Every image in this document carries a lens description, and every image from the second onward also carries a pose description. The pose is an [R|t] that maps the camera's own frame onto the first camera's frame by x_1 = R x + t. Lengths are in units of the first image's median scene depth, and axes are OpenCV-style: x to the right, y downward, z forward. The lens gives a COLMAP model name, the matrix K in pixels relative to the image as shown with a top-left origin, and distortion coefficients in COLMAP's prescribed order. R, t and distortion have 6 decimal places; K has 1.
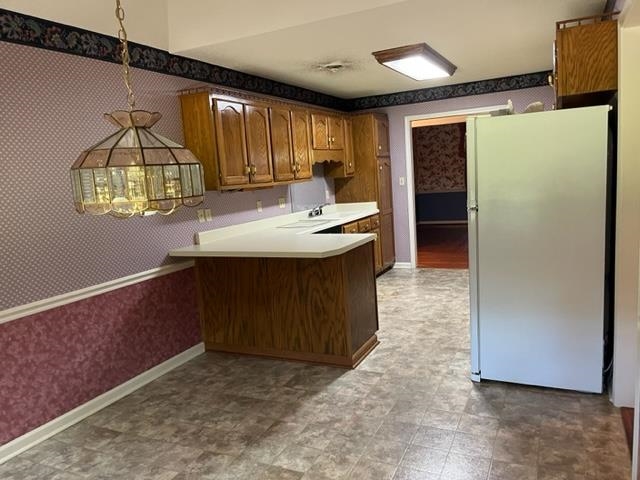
lens RADIAL K [[483.6, 0, 320.0], [0, 483.6, 240.0], [0, 0, 1]] dist [0.081019, -0.115720]
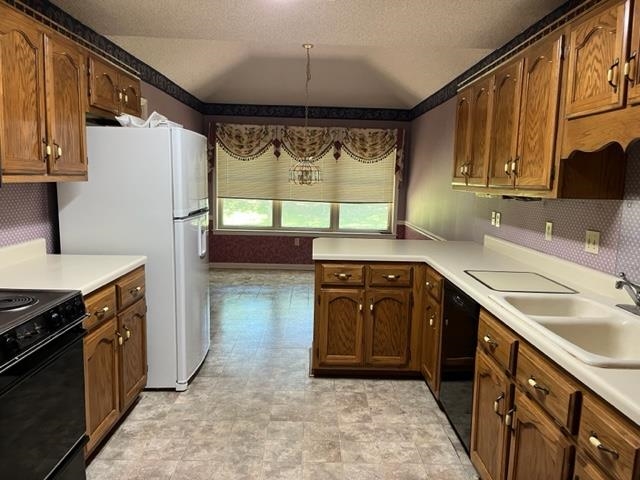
lens RADIAL K [[483.6, 0, 320.0], [0, 483.6, 240.0], [0, 0, 1]] dist [0.081019, -0.115720]
pose [[-0.890975, 0.102718, -0.442281, 0.417388], [-0.029978, 0.958642, 0.283031, -0.238351], [0.453061, 0.265432, -0.851047, 1.517931]]
